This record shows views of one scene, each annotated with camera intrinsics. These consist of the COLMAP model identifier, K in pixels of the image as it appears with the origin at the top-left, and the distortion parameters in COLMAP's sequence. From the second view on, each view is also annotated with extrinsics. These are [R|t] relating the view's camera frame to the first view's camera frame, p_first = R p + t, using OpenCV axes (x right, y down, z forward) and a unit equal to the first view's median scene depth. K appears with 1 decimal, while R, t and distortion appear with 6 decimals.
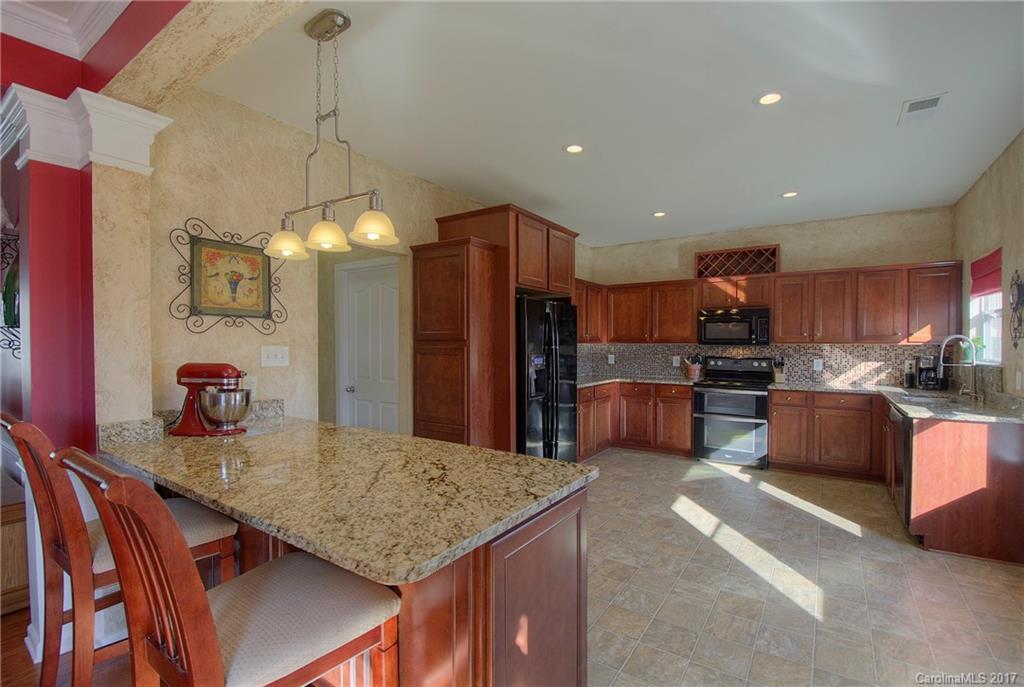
lens RADIAL K [[458.6, 0, 512.0], [0, 458.6, 343.5], [0, 0, 1]] dist [0.001693, -0.015994]
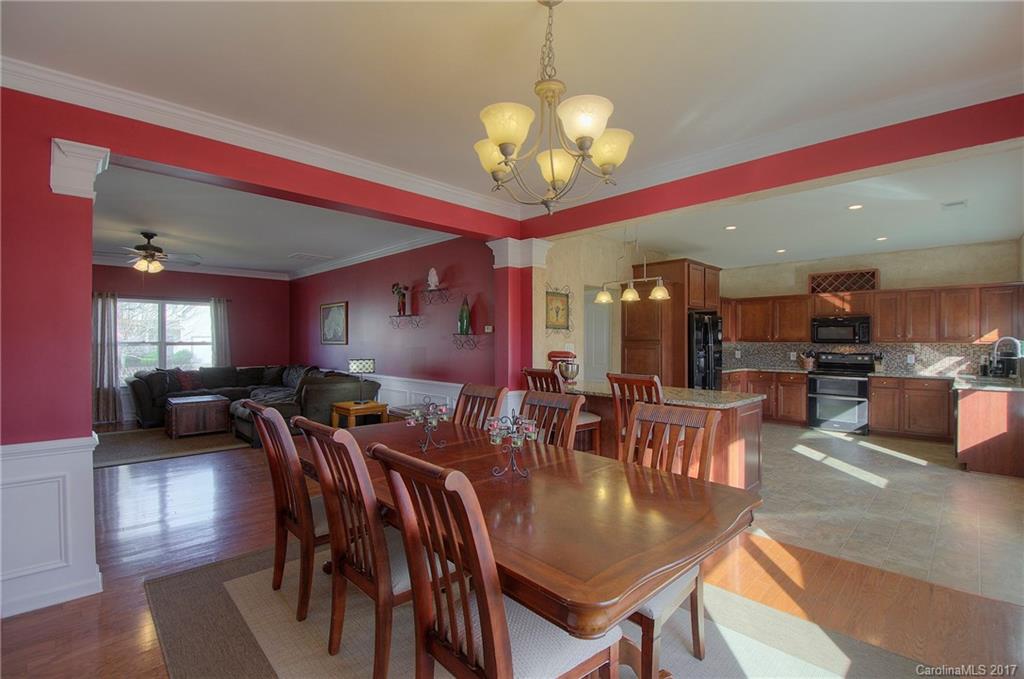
lens RADIAL K [[454.3, 0, 485.2], [0, 454.3, 337.7], [0, 0, 1]] dist [-0.039511, -0.000416]
pose [[0.970082, 0.000253, -0.242777, -0.231485], [-0.002465, 0.999958, -0.008807, -0.000339], [0.242765, 0.009142, 0.970042, -0.556900]]
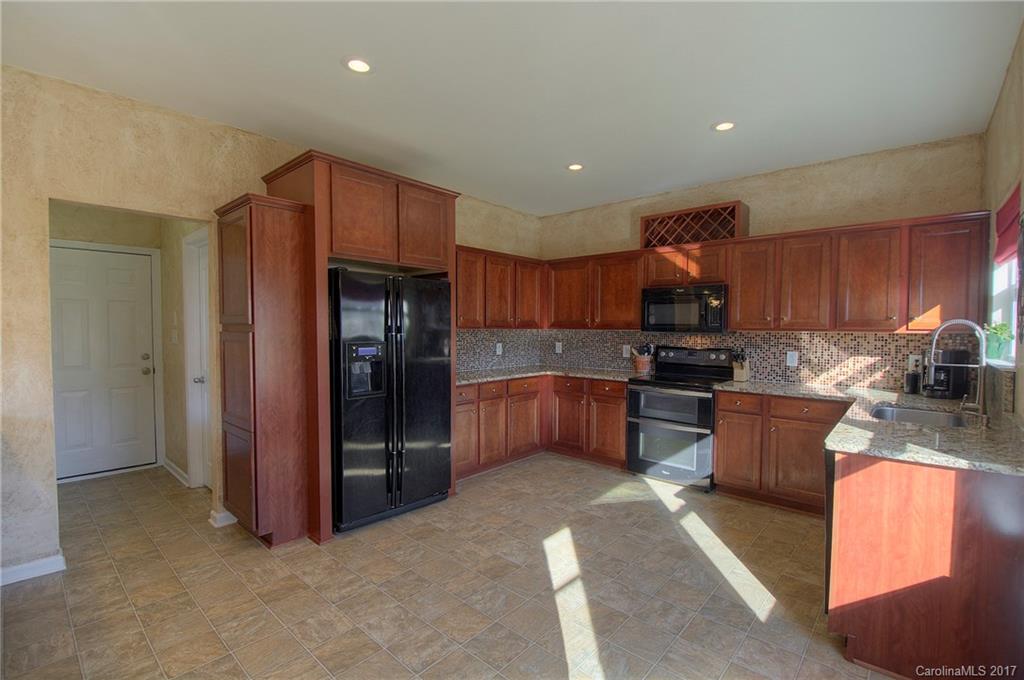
lens RADIAL K [[453.6, 0, 512.0], [0, 453.6, 340.0], [0, 0, 1]] dist [0.004485, -0.017105]
pose [[0.990587, 0.008196, -0.136642, 0.329155], [-0.004664, 0.999647, 0.026152, -0.002322], [0.136808, -0.025269, 0.990275, 0.203466]]
